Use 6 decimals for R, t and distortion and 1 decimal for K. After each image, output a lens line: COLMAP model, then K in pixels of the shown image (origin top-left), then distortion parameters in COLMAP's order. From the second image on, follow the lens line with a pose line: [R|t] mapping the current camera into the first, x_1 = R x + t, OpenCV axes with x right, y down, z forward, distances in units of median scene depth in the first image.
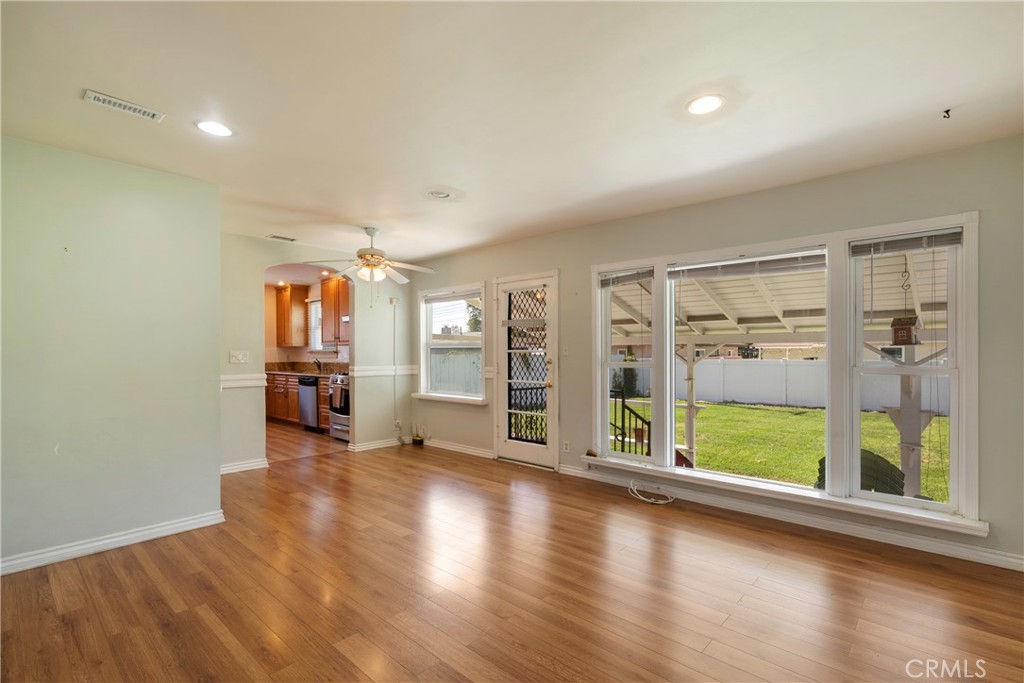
lens RADIAL K [[474.3, 0, 516.2], [0, 474.3, 354.7], [0, 0, 1]] dist [-0.019322, 0.008304]
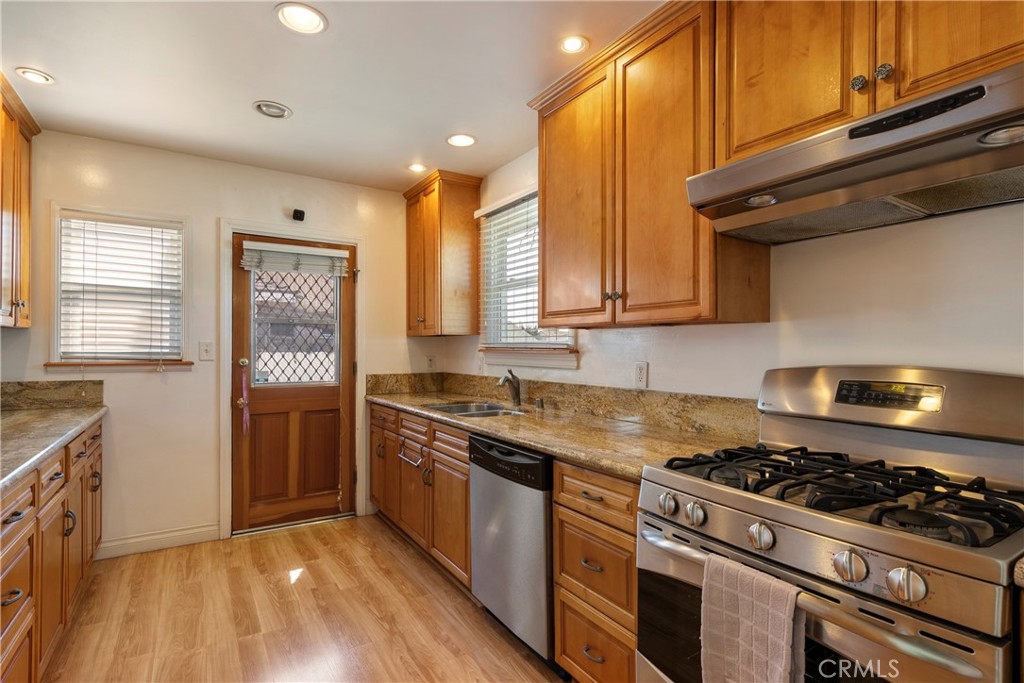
lens RADIAL K [[520.2, 0, 514.1], [0, 520.2, 345.1], [0, 0, 1]] dist [0.002414, 0.001539]
pose [[0.961535, 0.003017, -0.274665, -0.409909], [-0.006247, 0.999921, -0.010884, -0.006459], [0.274610, 0.012181, 0.961478, 0.826843]]
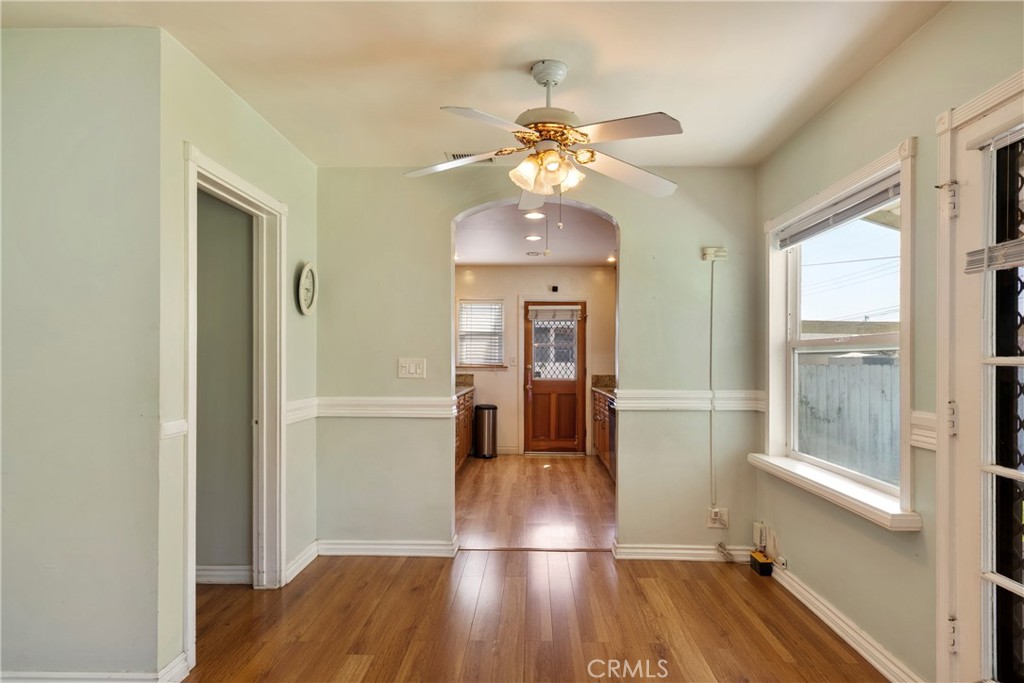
lens RADIAL K [[564.2, 0, 503.9], [0, 564.2, 361.3], [0, 0, 1]] dist [0.011376, 0.001088]
pose [[0.636244, 0.004962, -0.771472, 0.045999], [-0.007841, 0.999969, -0.000035, -0.004045], [0.771448, 0.006071, 0.636263, 0.481904]]
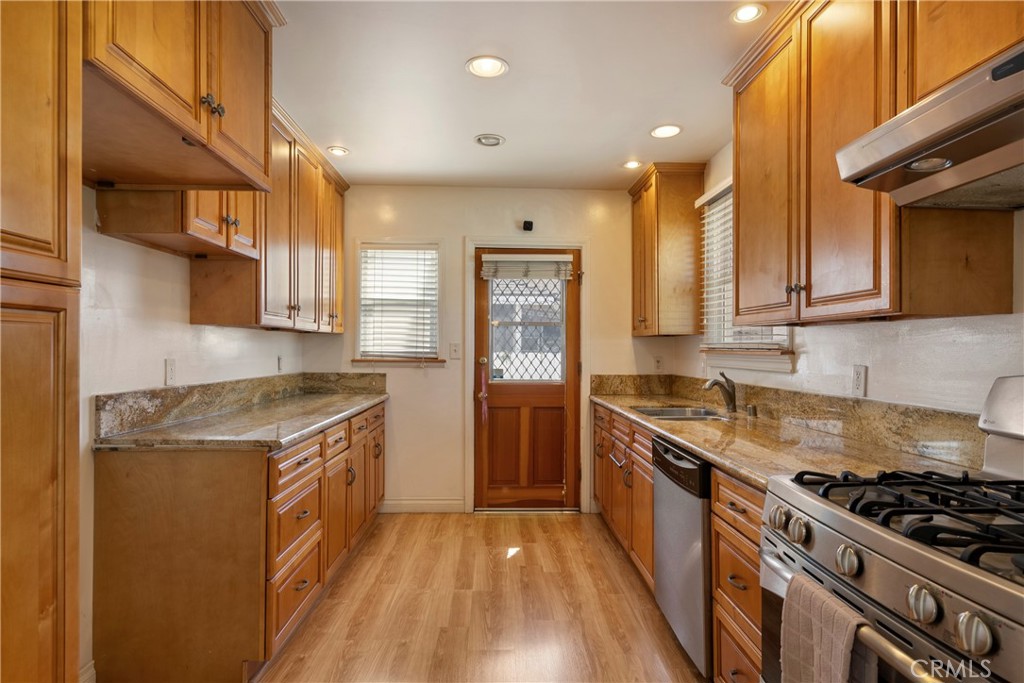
lens RADIAL K [[564.2, 0, 500.0], [0, 564.2, 345.2], [0, 0, 1]] dist [0.011376, 0.001088]
pose [[0.682537, 0.000965, -0.730851, -0.323970], [-0.009668, 0.999924, -0.007709, -0.006198], [0.730787, 0.012328, 0.682494, 0.827981]]
